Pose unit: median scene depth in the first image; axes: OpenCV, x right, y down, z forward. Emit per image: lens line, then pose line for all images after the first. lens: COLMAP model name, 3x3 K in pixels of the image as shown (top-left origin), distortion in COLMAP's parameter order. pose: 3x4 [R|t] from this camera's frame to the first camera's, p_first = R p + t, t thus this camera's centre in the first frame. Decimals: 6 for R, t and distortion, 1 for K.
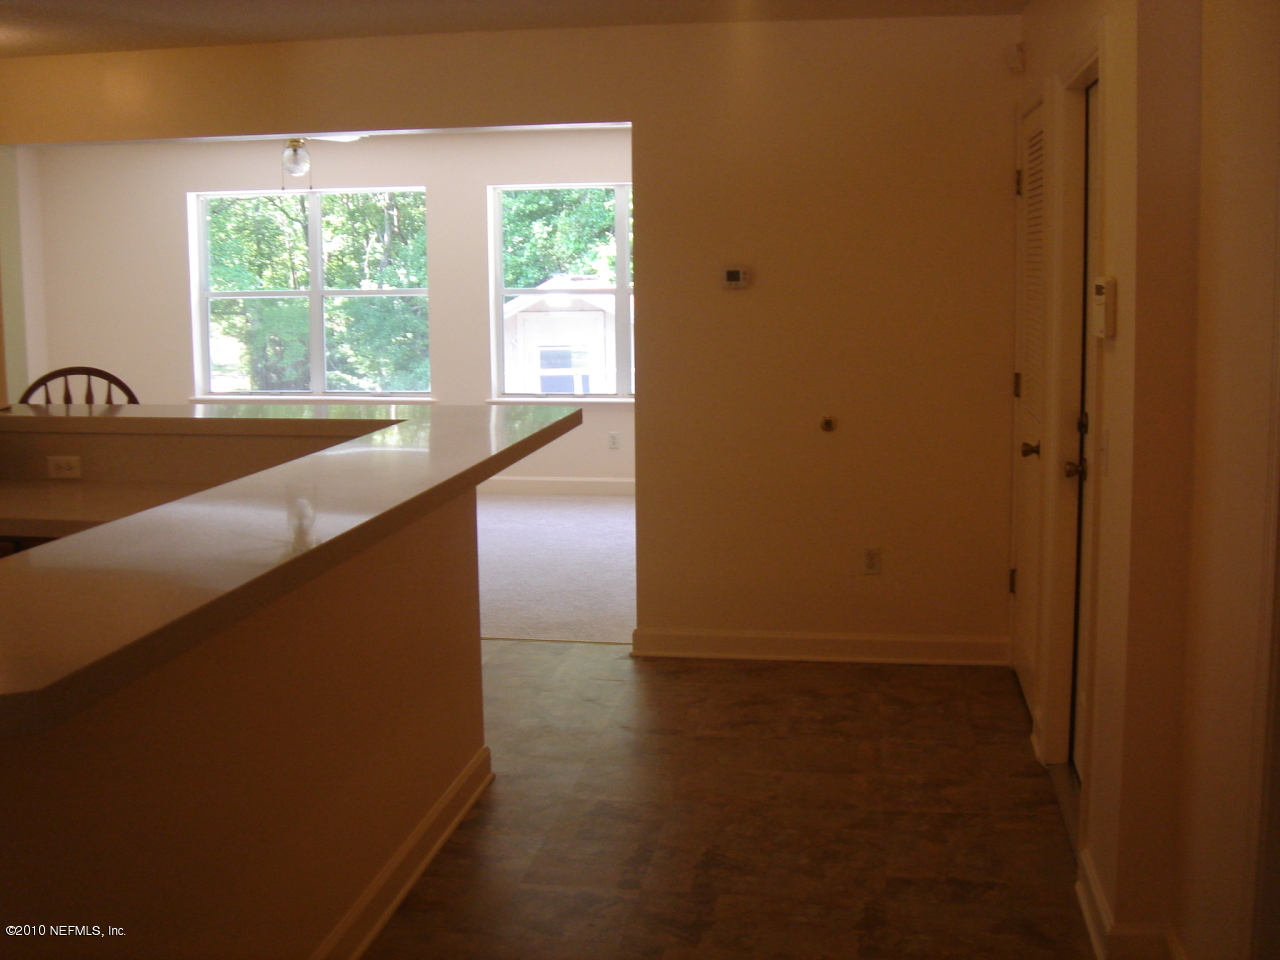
lens RADIAL K [[1473.9, 0, 640.0], [0, 1473.9, 480.0], [0, 0, 1]] dist [-0.153454, 0.088117]
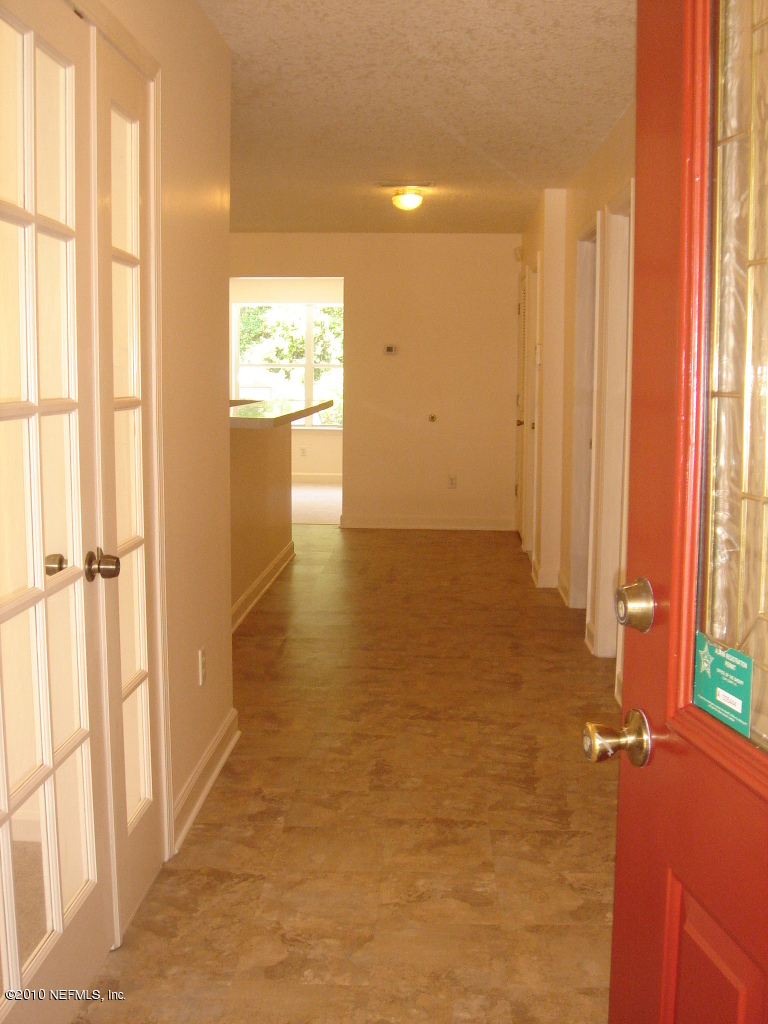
lens RADIAL K [[1179.1, 0, 384.0], [0, 1179.1, 512.0], [0, 0, 1]] dist [-0.153454, 0.088117]
pose [[0.994557, 0.007058, 0.103957, -0.119044], [-0.004664, 0.999719, -0.023252, 0.136786], [-0.104092, 0.022640, 0.994310, -0.696168]]
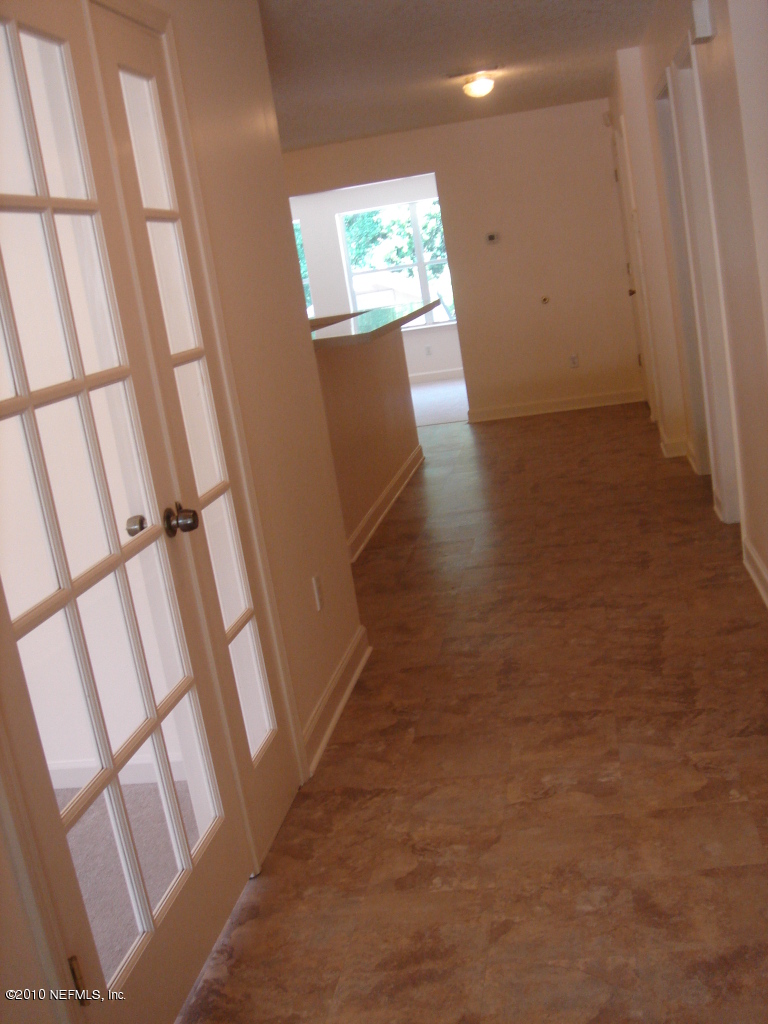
lens RADIAL K [[1179.1, 0, 384.0], [0, 1179.1, 512.0], [0, 0, 1]] dist [-0.153454, 0.088117]
pose [[0.989654, -0.139232, -0.034621, -0.084786], [0.141110, 0.988203, 0.059528, 0.128277], [0.025925, -0.063798, 0.997626, -0.701088]]
